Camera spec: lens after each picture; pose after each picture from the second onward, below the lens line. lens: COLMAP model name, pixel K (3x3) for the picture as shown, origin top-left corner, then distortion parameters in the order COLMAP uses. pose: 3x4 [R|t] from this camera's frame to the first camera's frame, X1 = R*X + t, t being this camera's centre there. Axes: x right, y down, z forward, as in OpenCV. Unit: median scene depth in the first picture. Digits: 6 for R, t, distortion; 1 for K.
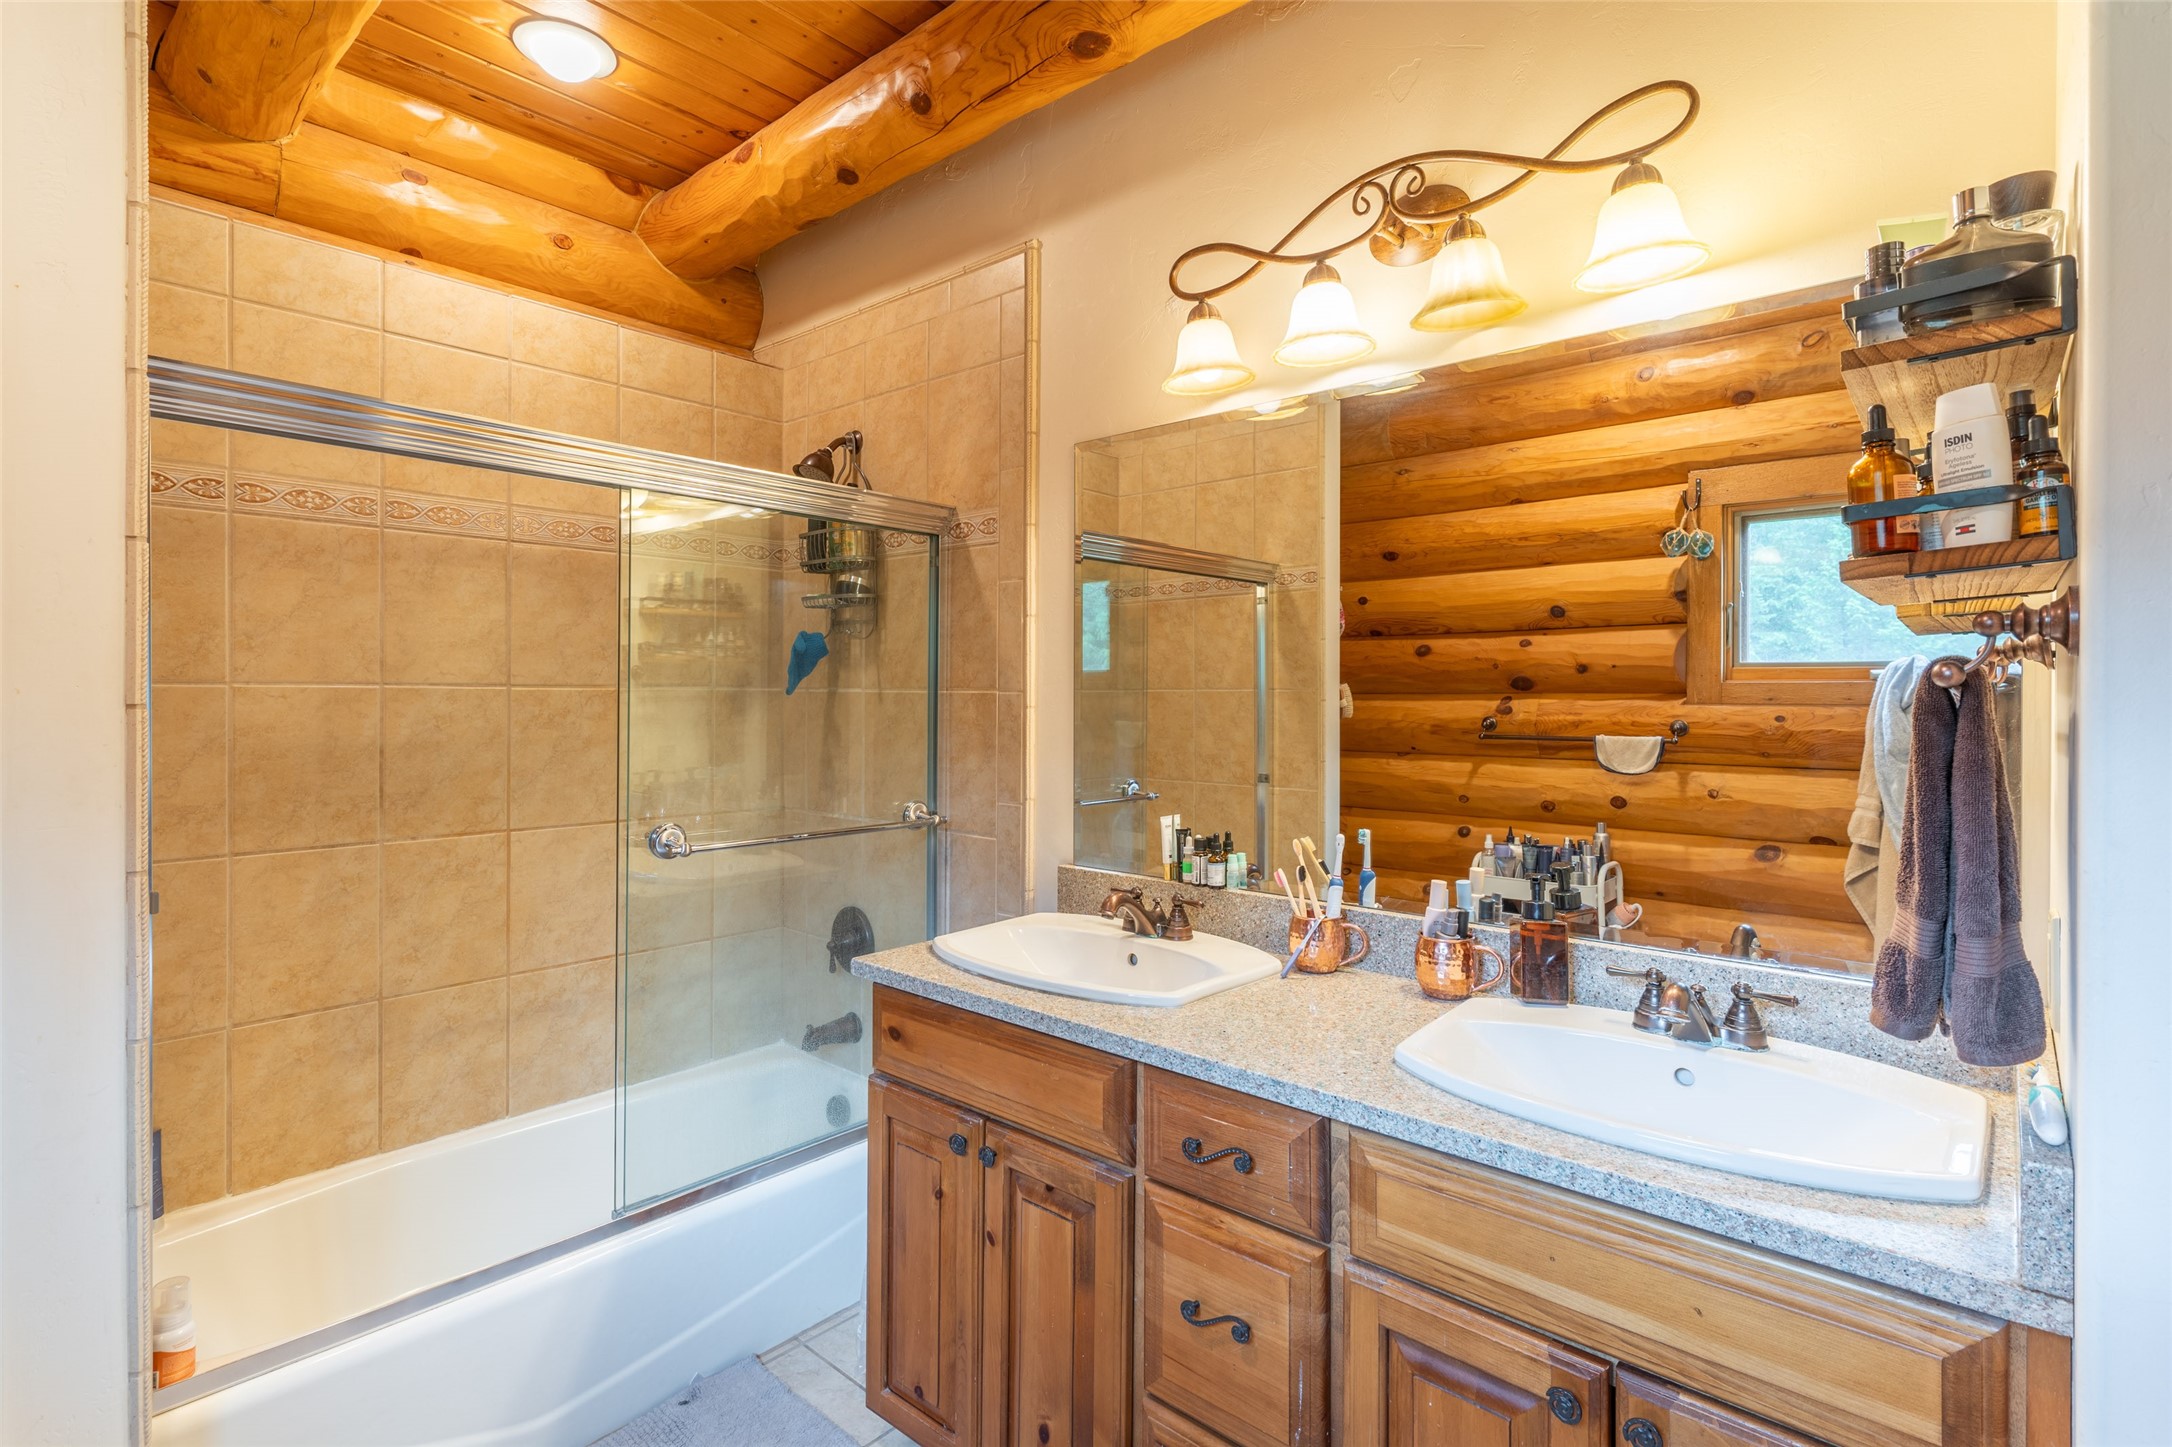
lens RADIAL K [[1049.0, 0, 1080.9], [0, 1049.0, 696.8], [0, 0, 1]] dist [0.002435, -0.001181]
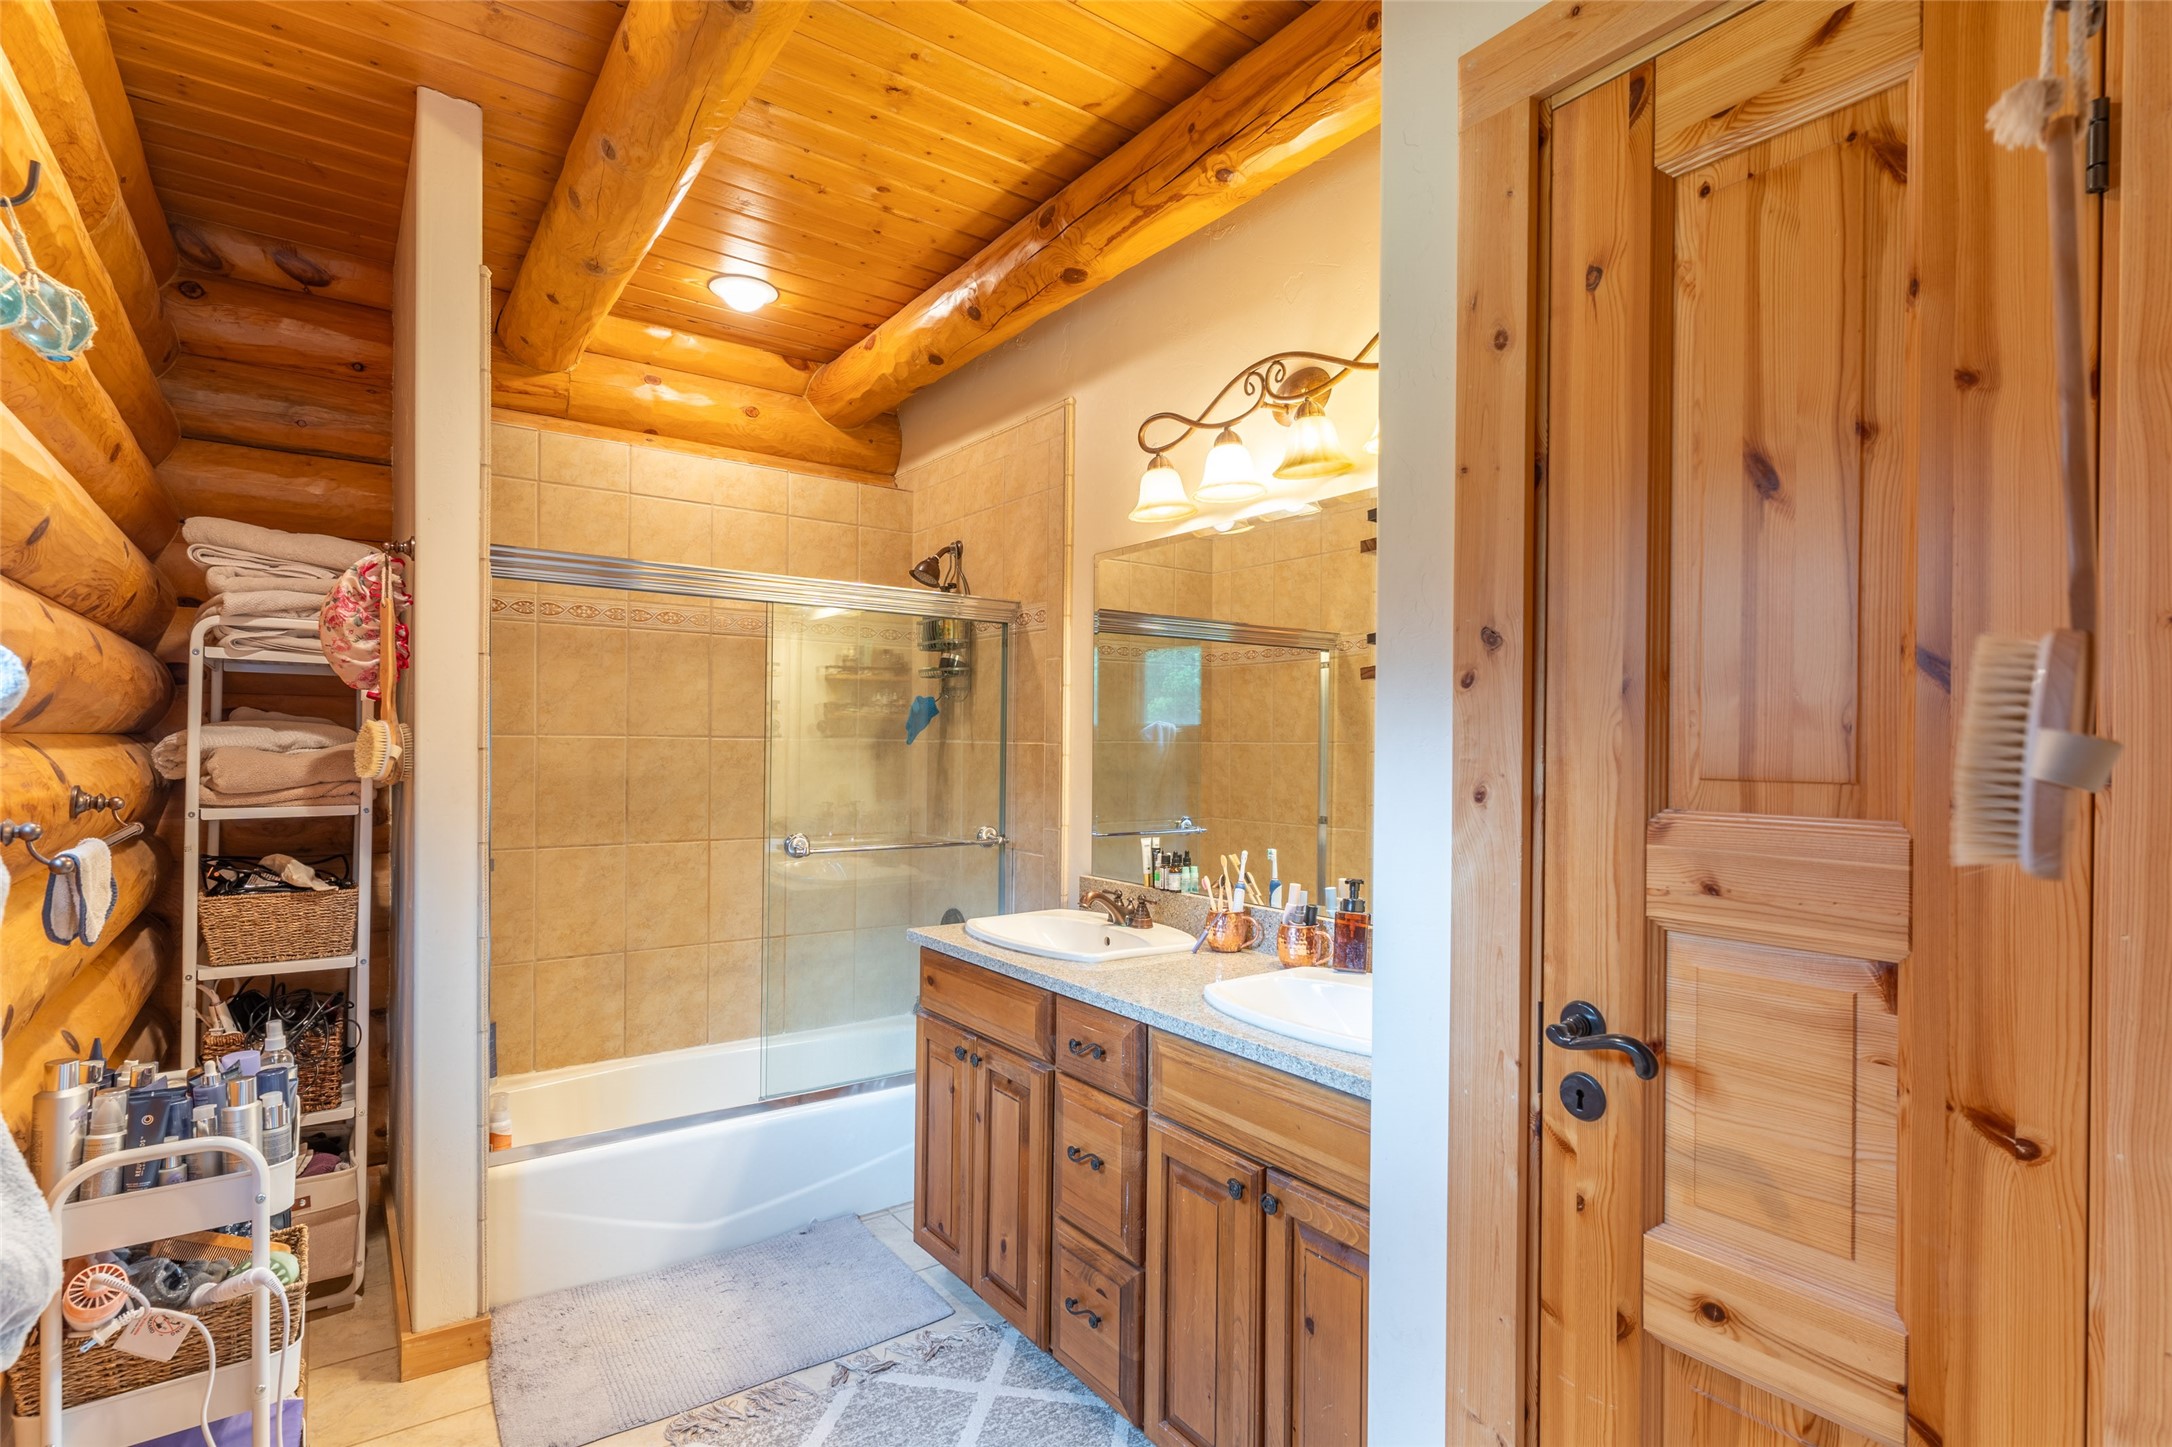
lens RADIAL K [[1058.7, 0, 1077.5], [0, 1058.7, 747.8], [0, 0, 1]] dist [-0.000192, 0.000283]
pose [[0.975163, 0.006716, -0.221386, 0.267790], [-0.006692, 0.999977, 0.000860, -0.000548], [0.221386, 0.000643, 0.975186, -0.293745]]
